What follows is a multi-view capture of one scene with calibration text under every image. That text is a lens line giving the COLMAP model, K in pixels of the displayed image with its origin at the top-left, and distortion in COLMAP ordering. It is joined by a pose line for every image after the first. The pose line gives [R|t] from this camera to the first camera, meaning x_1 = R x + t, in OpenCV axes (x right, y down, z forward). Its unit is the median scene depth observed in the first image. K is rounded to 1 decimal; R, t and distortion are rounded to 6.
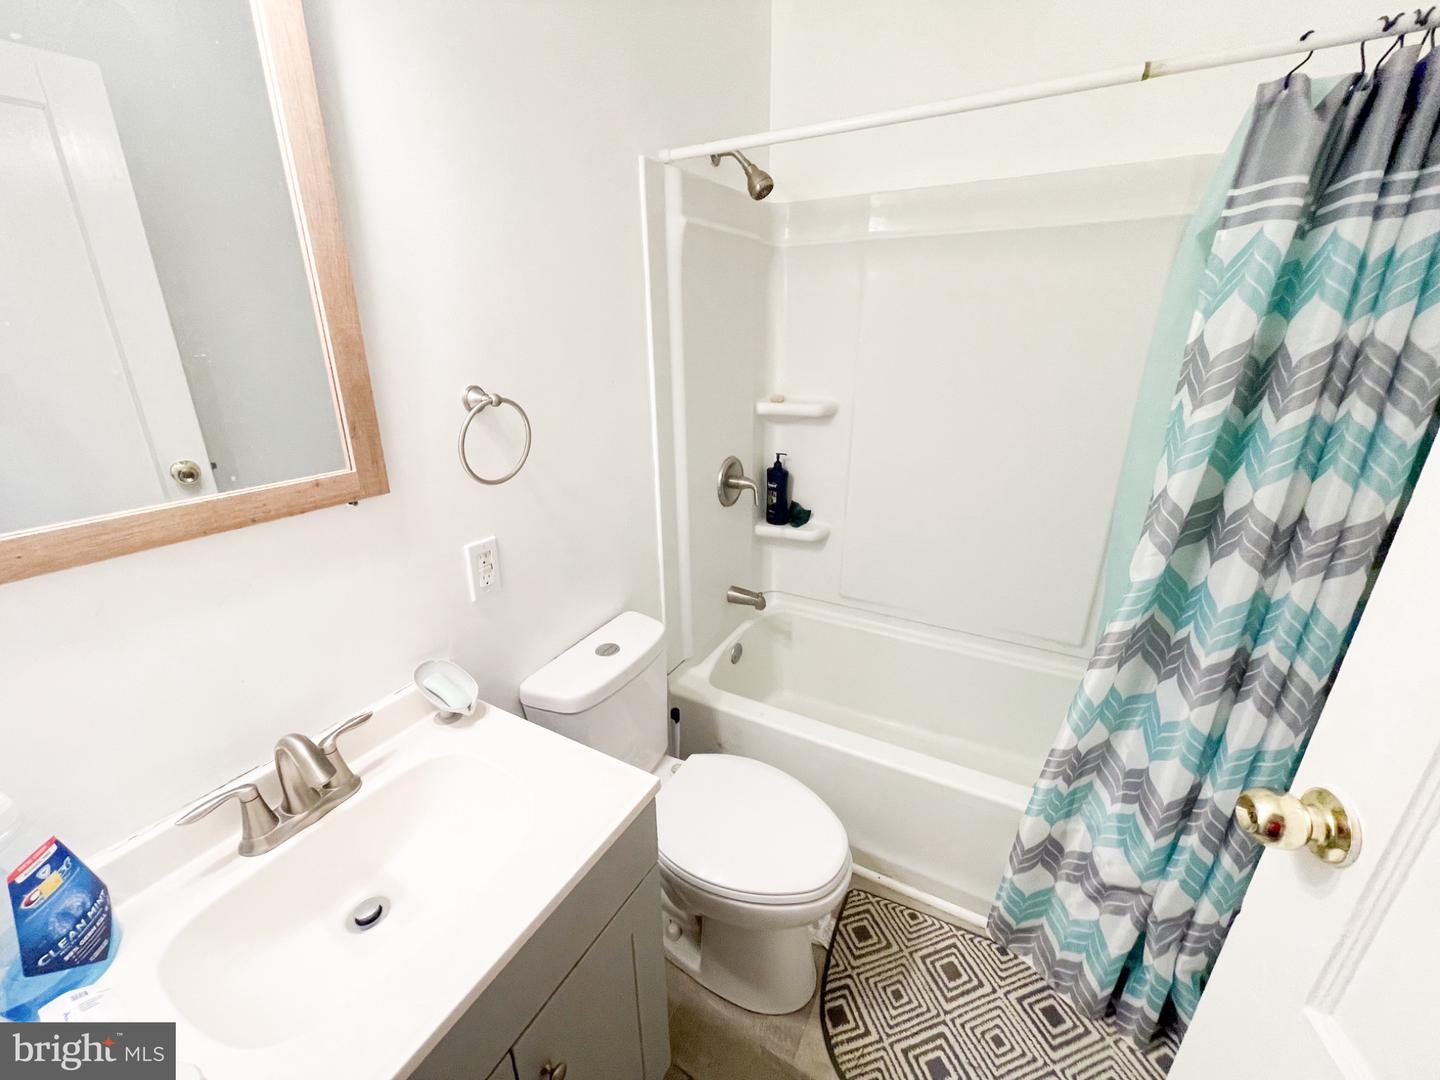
lens RADIAL K [[578.7, 0, 722.3], [0, 578.7, 538.5], [0, 0, 1]] dist [-0.002044, -0.000200]
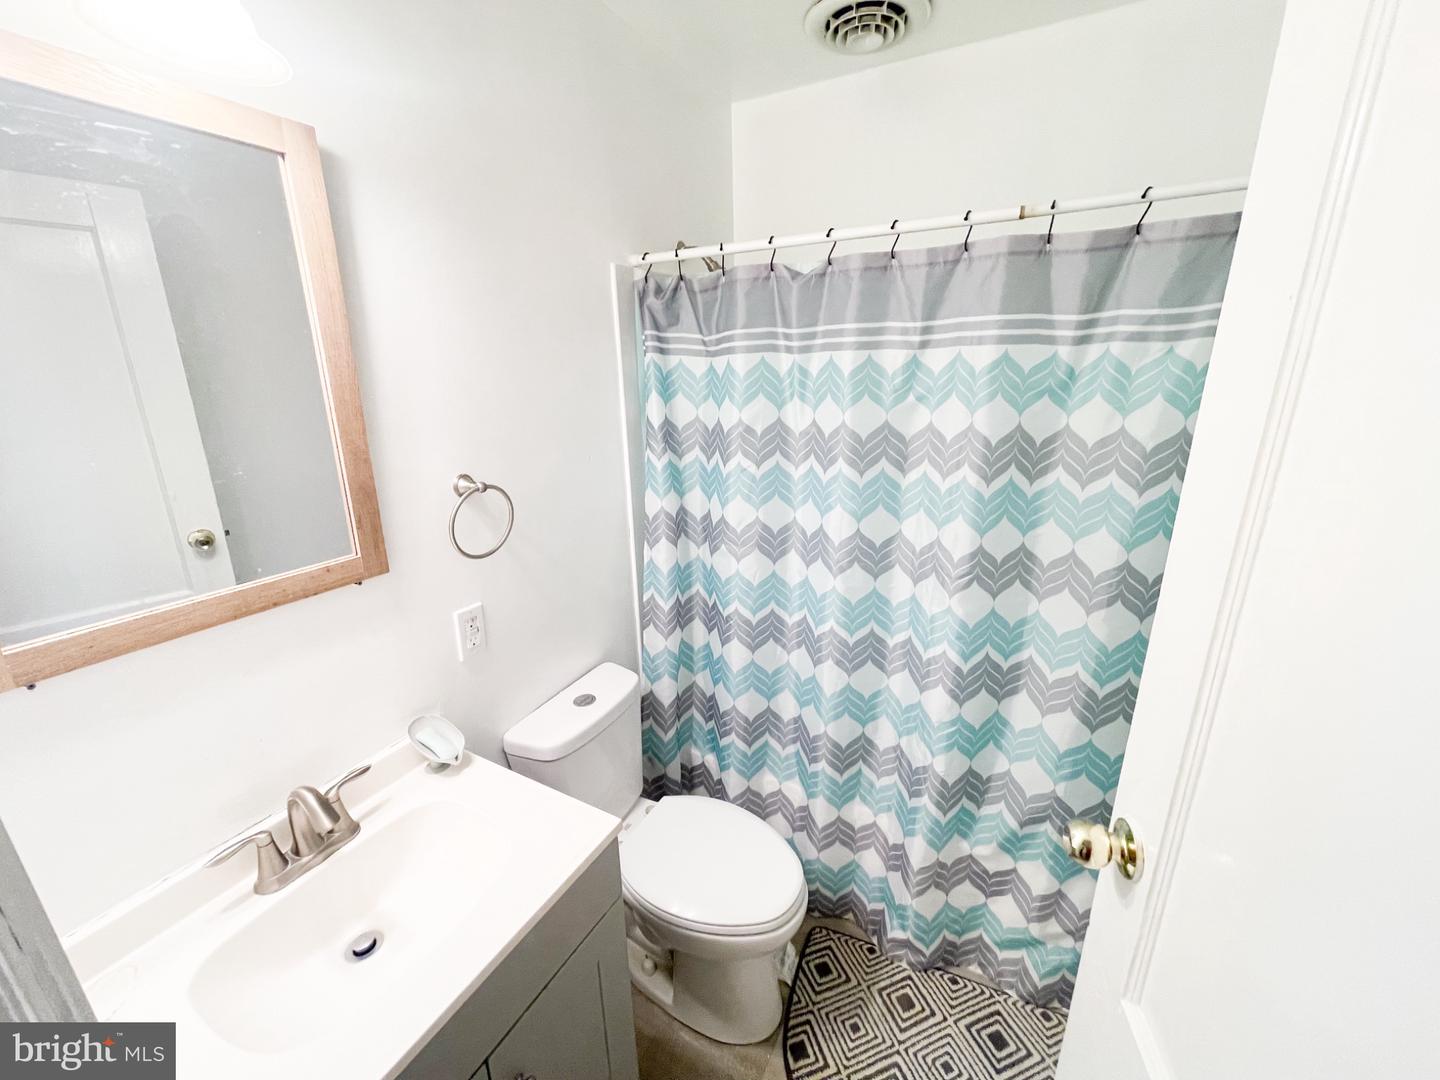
lens RADIAL K [[578.7, 0, 717.5], [0, 578.7, 541.2], [0, 0, 1]] dist [-0.002044, -0.000200]
pose [[0.999868, -0.016199, -0.000933, 0.074985], [0.016118, 0.998191, -0.057919, -0.053784], [0.001870, 0.057896, 0.998321, -0.140215]]
